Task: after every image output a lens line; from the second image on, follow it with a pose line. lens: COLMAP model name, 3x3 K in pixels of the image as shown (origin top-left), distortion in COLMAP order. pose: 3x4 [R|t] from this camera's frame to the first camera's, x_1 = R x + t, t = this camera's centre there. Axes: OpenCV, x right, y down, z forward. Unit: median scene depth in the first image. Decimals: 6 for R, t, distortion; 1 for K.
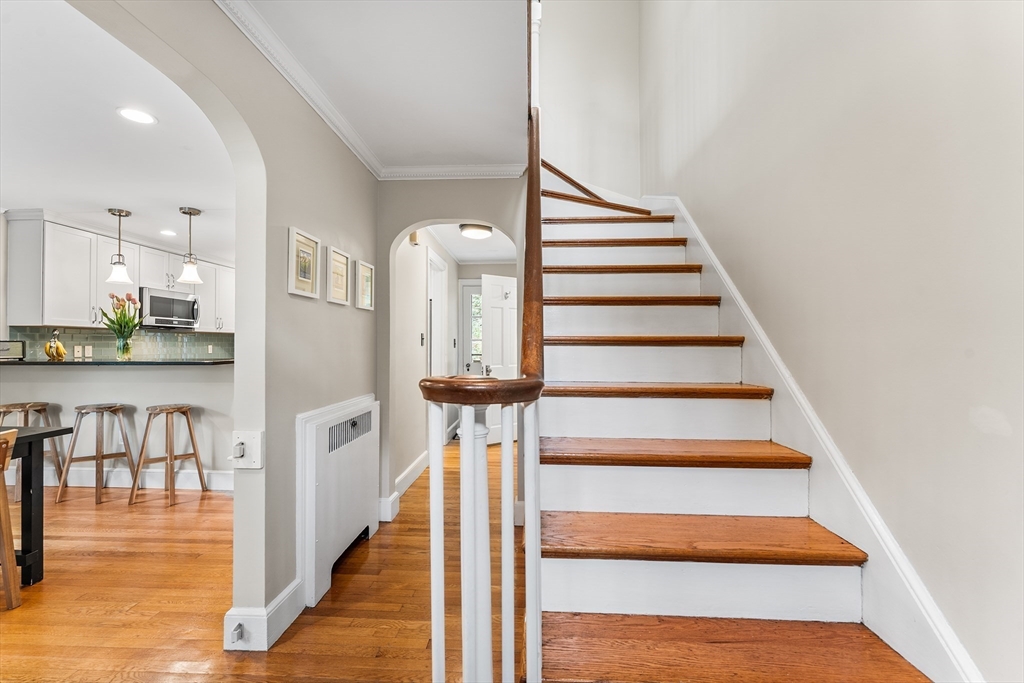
lens RADIAL K [[423.4, 0, 508.0], [0, 423.4, 343.3], [0, 0, 1]] dist [-0.001866, -0.001479]
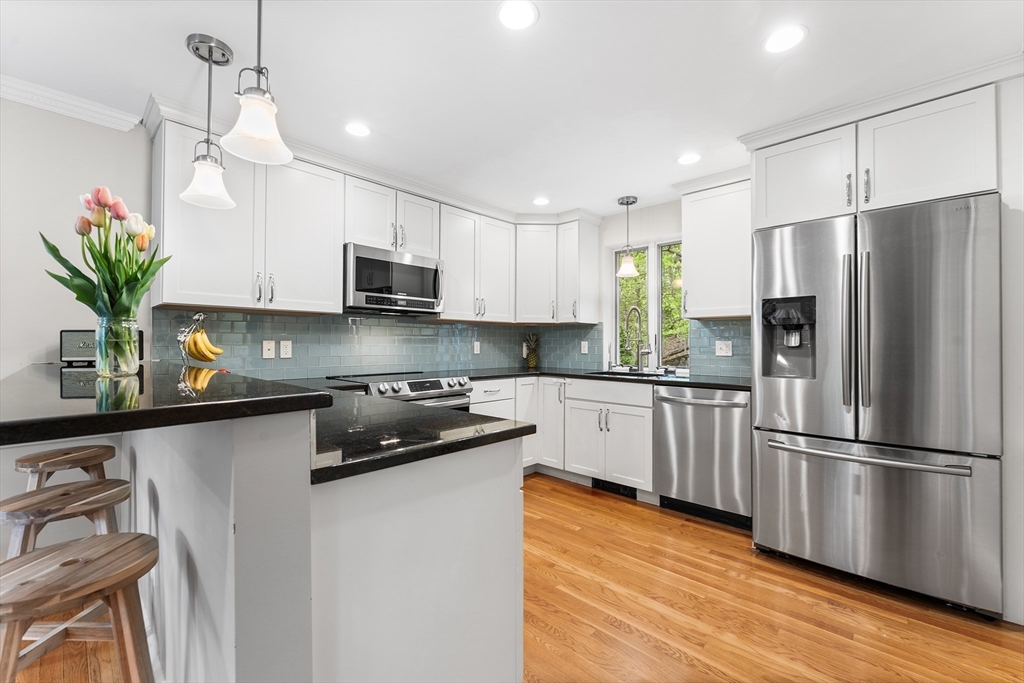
lens RADIAL K [[423.4, 0, 514.6], [0, 423.4, 340.7], [0, 0, 1]] dist [-0.001866, -0.001479]
pose [[0.760809, -0.002797, -0.648970, -0.359932], [-0.000048, 0.999990, -0.004367, 0.009510], [0.648976, 0.003354, 0.760801, 0.842402]]
